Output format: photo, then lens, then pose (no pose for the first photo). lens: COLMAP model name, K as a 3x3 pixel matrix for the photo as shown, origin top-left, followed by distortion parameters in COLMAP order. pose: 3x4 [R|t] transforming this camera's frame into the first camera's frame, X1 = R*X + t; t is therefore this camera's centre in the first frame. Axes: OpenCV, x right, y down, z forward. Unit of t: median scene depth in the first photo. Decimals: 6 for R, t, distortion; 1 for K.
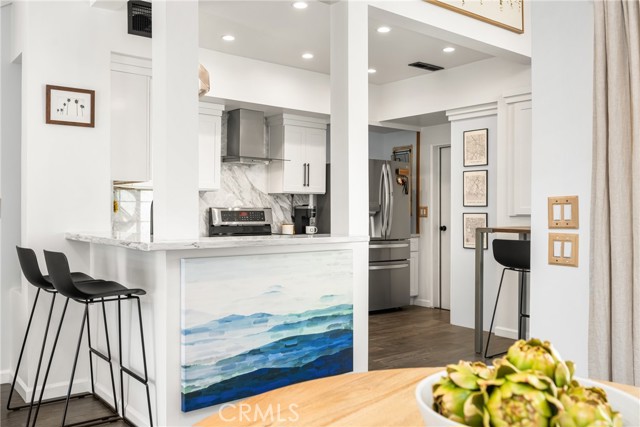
lens RADIAL K [[552.3, 0, 322.7], [0, 552.3, 212.5], [0, 0, 1]] dist [0.004722, 0.005899]
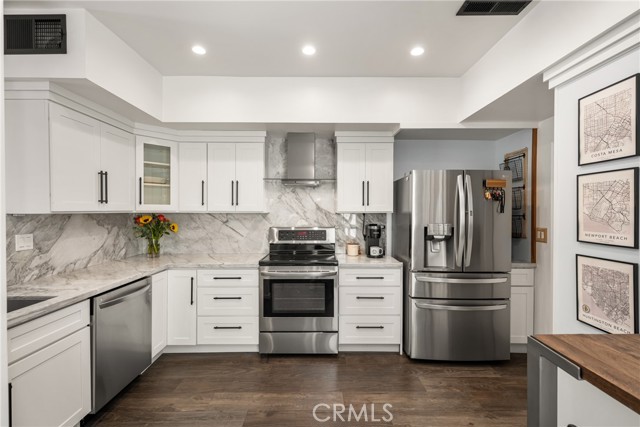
lens RADIAL K [[278.1, 0, 324.1], [0, 278.1, 213.8], [0, 0, 1]] dist [0.000855, 0.000081]
pose [[0.775927, 0.002565, -0.630817, 0.235797], [0.001494, 0.999981, 0.005904, -0.039760], [0.630821, -0.005524, 0.775909, 0.645764]]
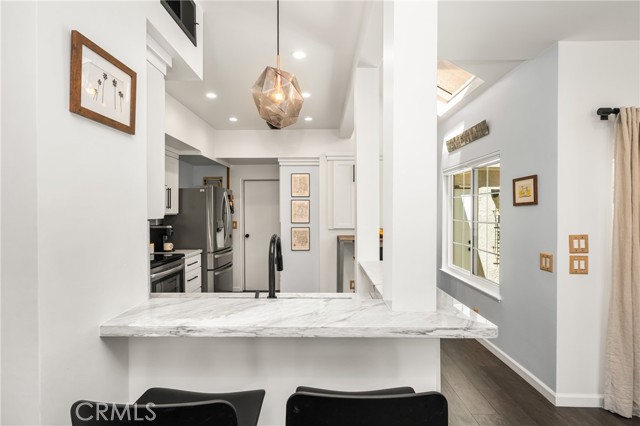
lens RADIAL K [[308.8, 0, 317.9], [0, 308.8, 212.1], [0, 0, 1]] dist [0.006058, -0.001457]
pose [[0.642995, -0.007898, 0.765830, -0.345963], [0.006431, 0.999967, 0.004913, -0.044905], [-0.765843, 0.001766, 0.643025, 0.403899]]
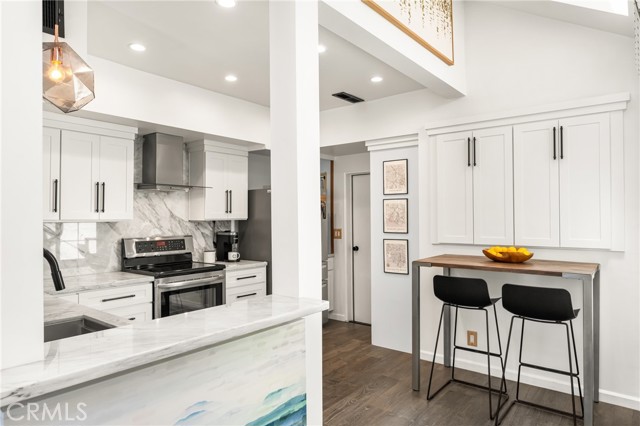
lens RADIAL K [[400.9, 0, 318.3], [0, 400.9, 212.9], [0, 0, 1]] dist [-0.001542, 0.001767]
pose [[0.978270, -0.008216, 0.207170, -0.023262], [0.010693, 0.999884, -0.010841, -0.041907], [-0.207057, 0.012821, 0.978245, 0.284000]]
